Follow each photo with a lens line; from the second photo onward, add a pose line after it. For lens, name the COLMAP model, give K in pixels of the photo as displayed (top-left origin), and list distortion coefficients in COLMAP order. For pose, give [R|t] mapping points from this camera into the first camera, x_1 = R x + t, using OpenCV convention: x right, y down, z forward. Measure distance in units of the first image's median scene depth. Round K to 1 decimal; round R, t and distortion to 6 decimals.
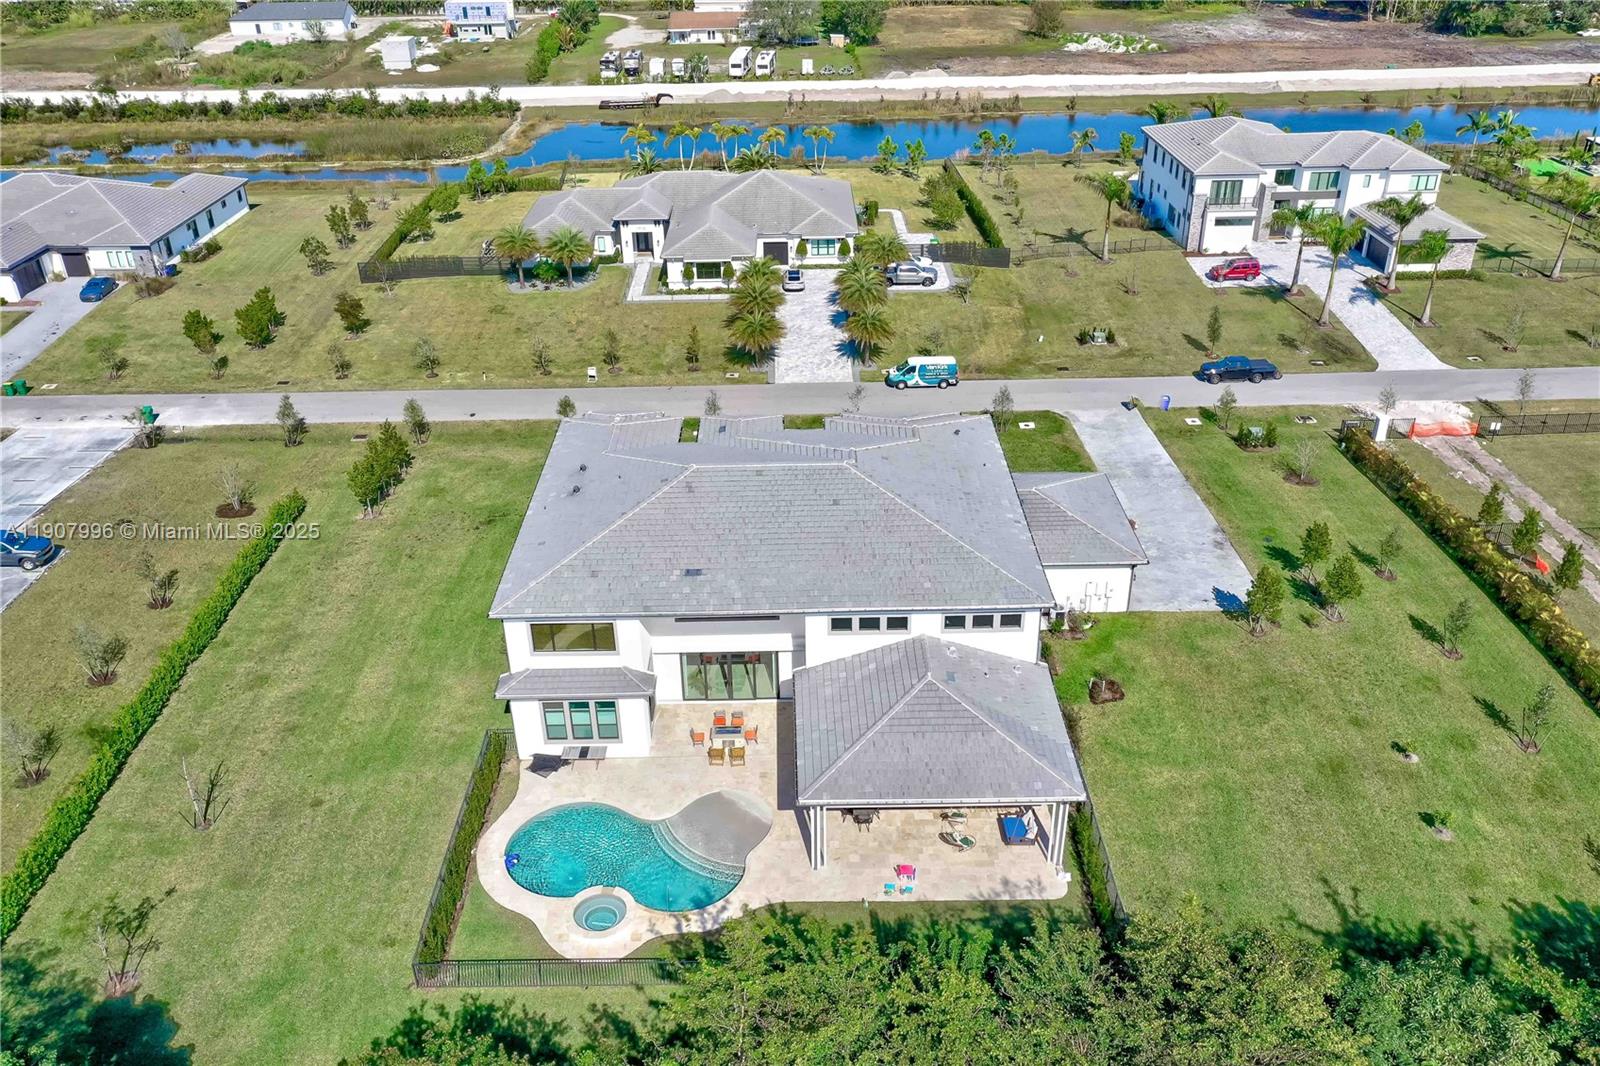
lens RADIAL K [[1264.8, 0, 804.5], [0, 1264.8, 530.1], [0, 0, 1]] dist [0.007577, 0.003266]
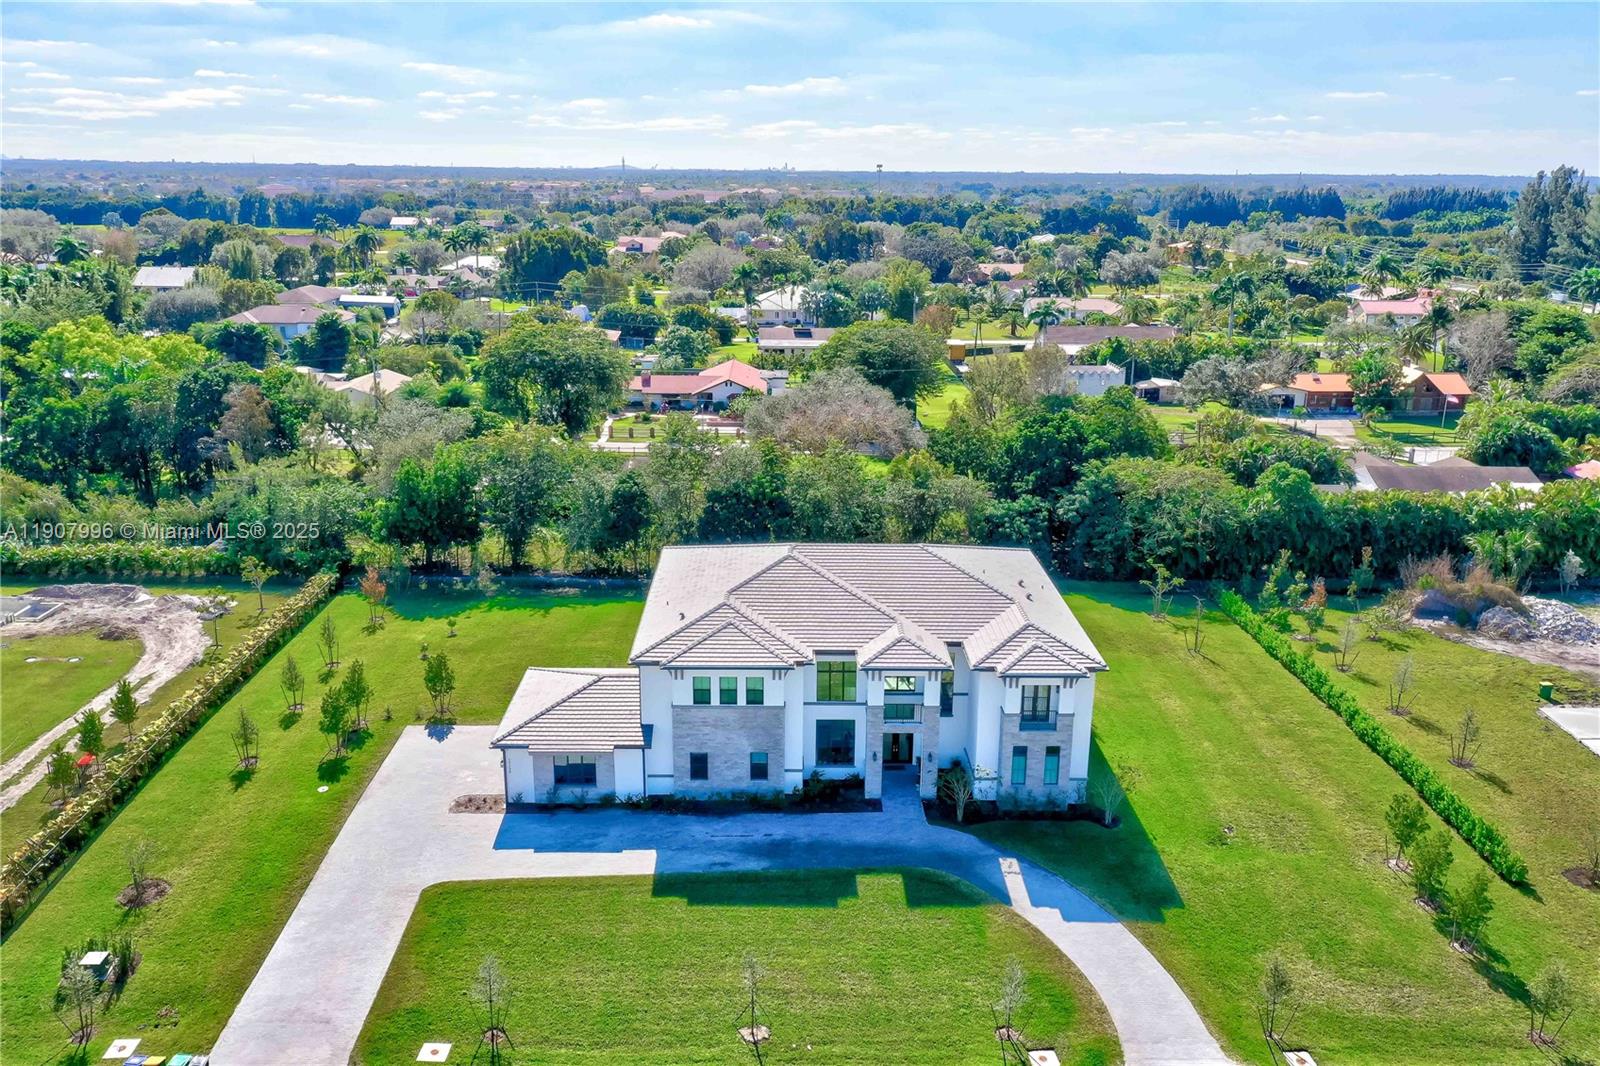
lens RADIAL K [[1264.8, 0, 792.1], [0, 1264.8, 522.3], [0, 0, 1]] dist [0.007577, 0.003266]
pose [[-0.999987, 0.004101, 0.003128, 0.019857], [0.005118, 0.713181, 0.700961, -0.549002], [0.000644, 0.700968, -0.713193, 1.092461]]
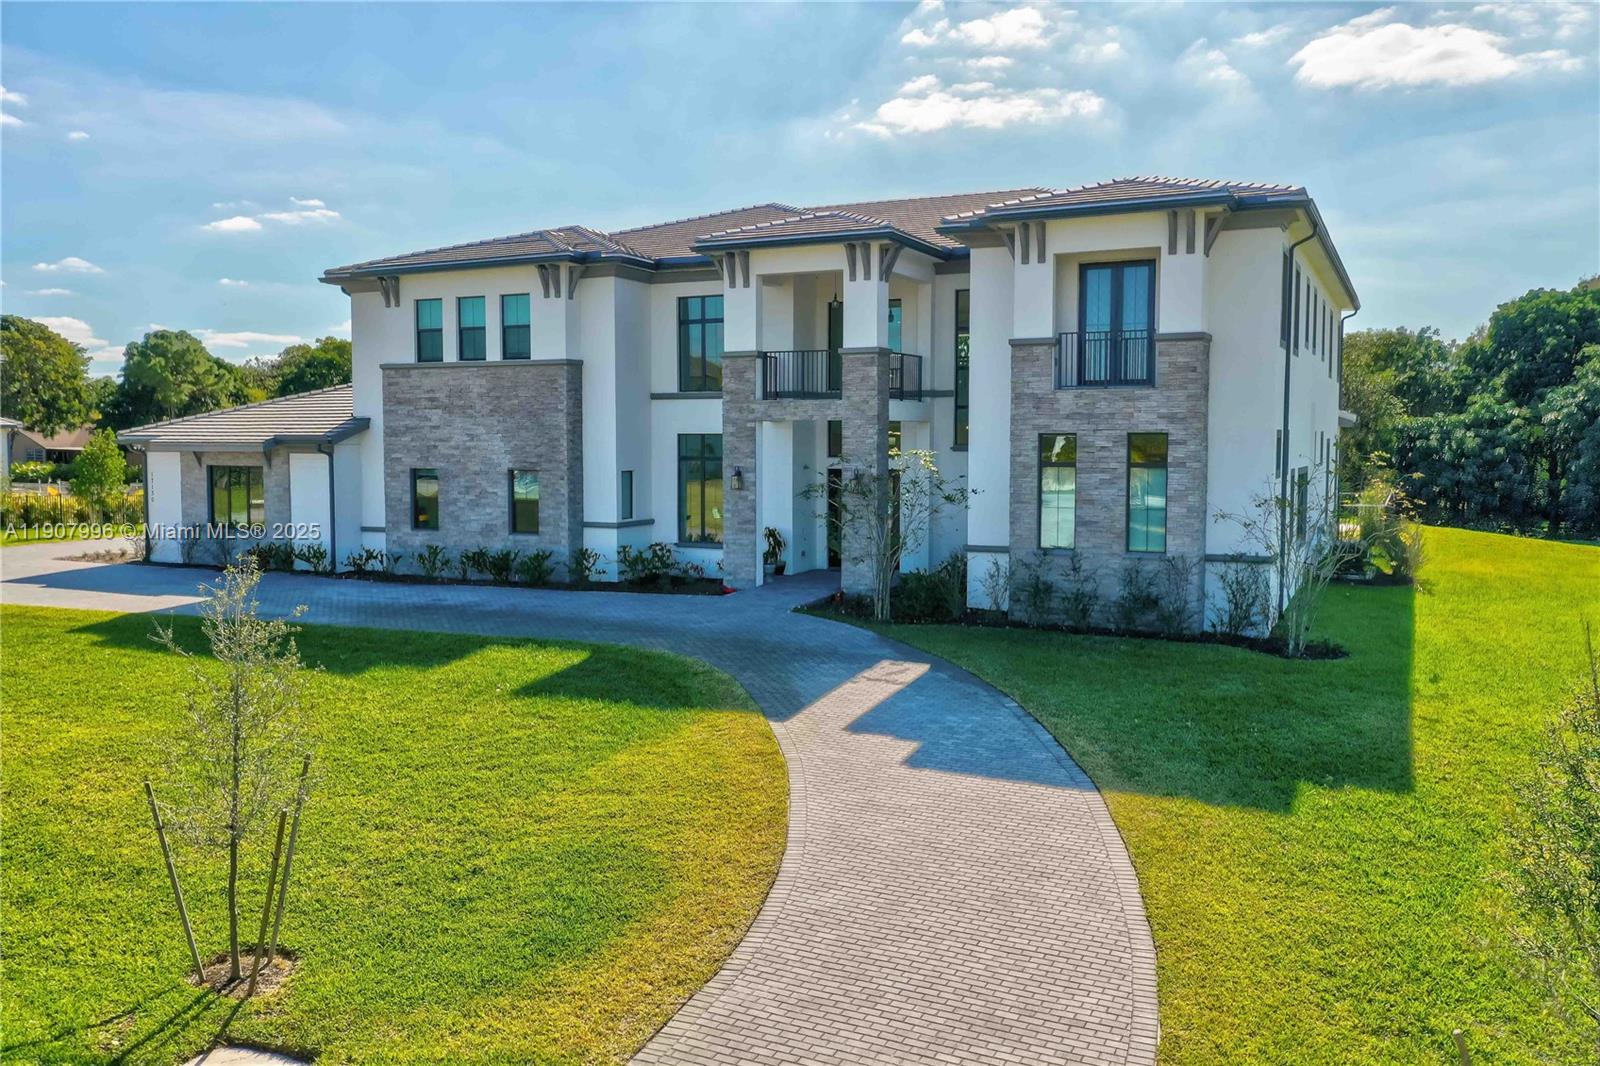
lens RADIAL K [[1264.8, 0, 795.9], [0, 1264.8, 523.8], [0, 0, 1]] dist [0.007577, 0.003266]
pose [[-0.892393, -0.017292, 0.450928, -0.153403], [0.230493, 0.841615, 0.488423, -0.139850], [-0.387954, 0.539801, -0.747065, 0.924265]]
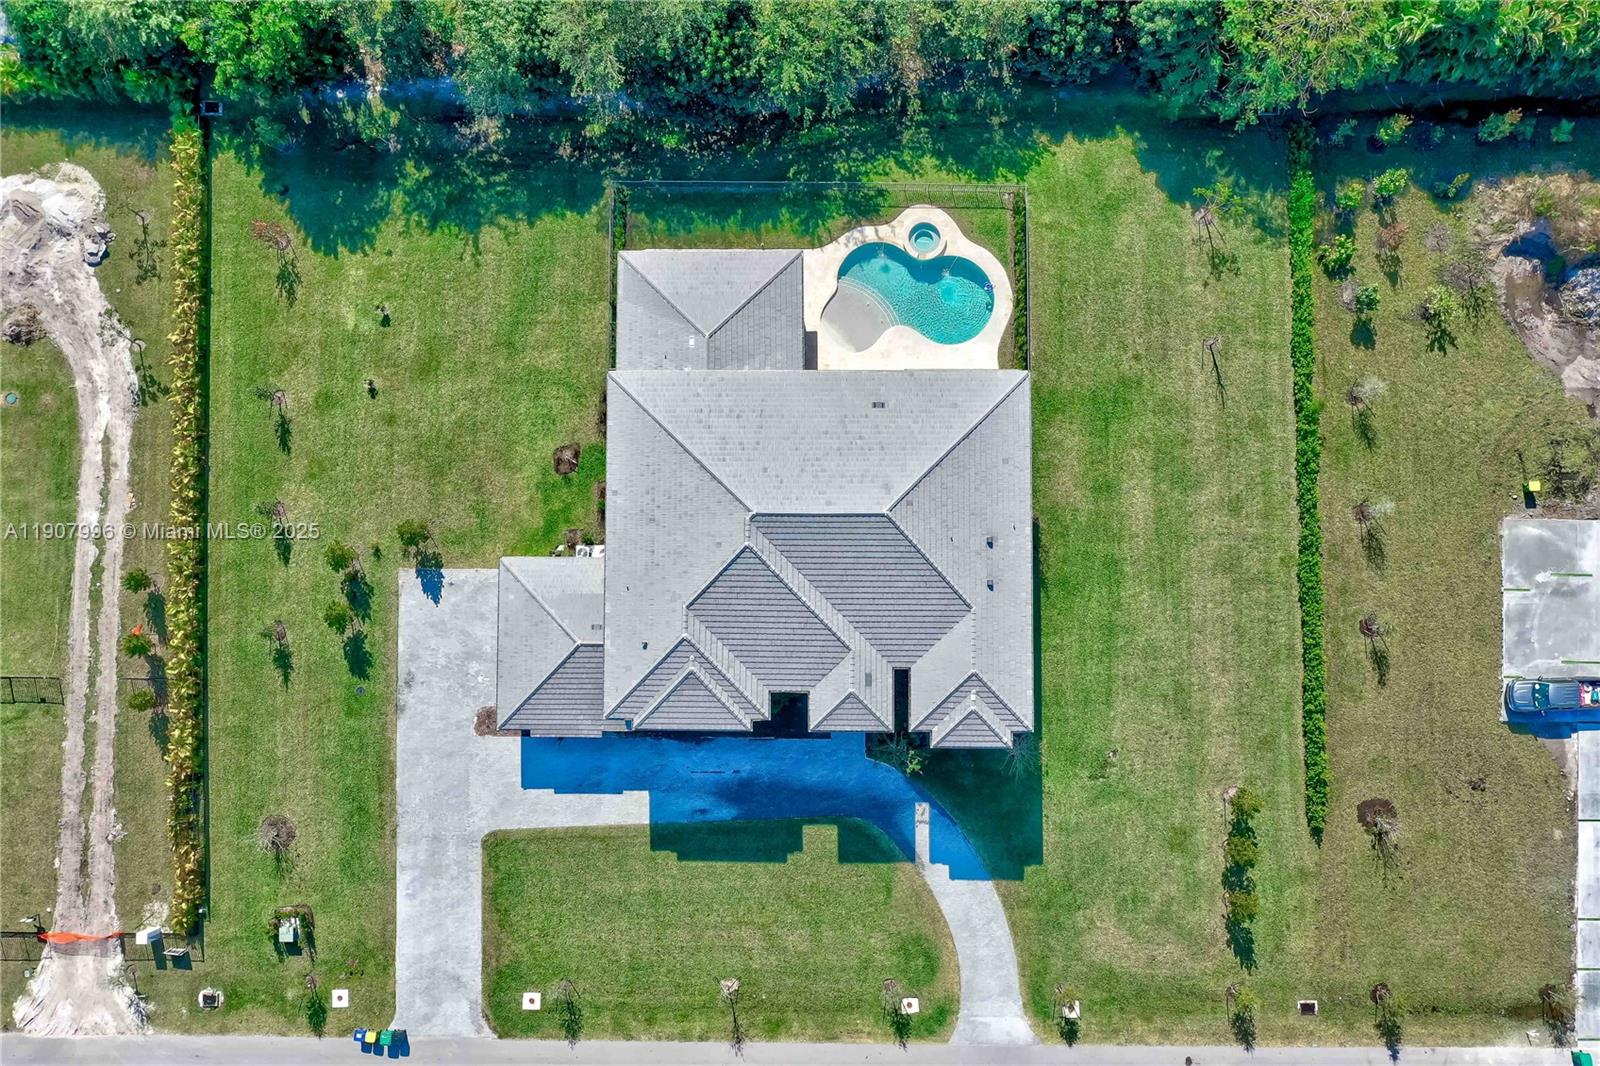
lens RADIAL K [[1264.8, 0, 791.6], [0, 1264.8, 522.8], [0, 0, 1]] dist [0.007577, 0.003266]
pose [[-0.999346, -0.013674, 0.033468, -0.023147], [0.036087, -0.433235, 0.900558, -0.636063], [0.002185, 0.901177, 0.433446, 0.295693]]
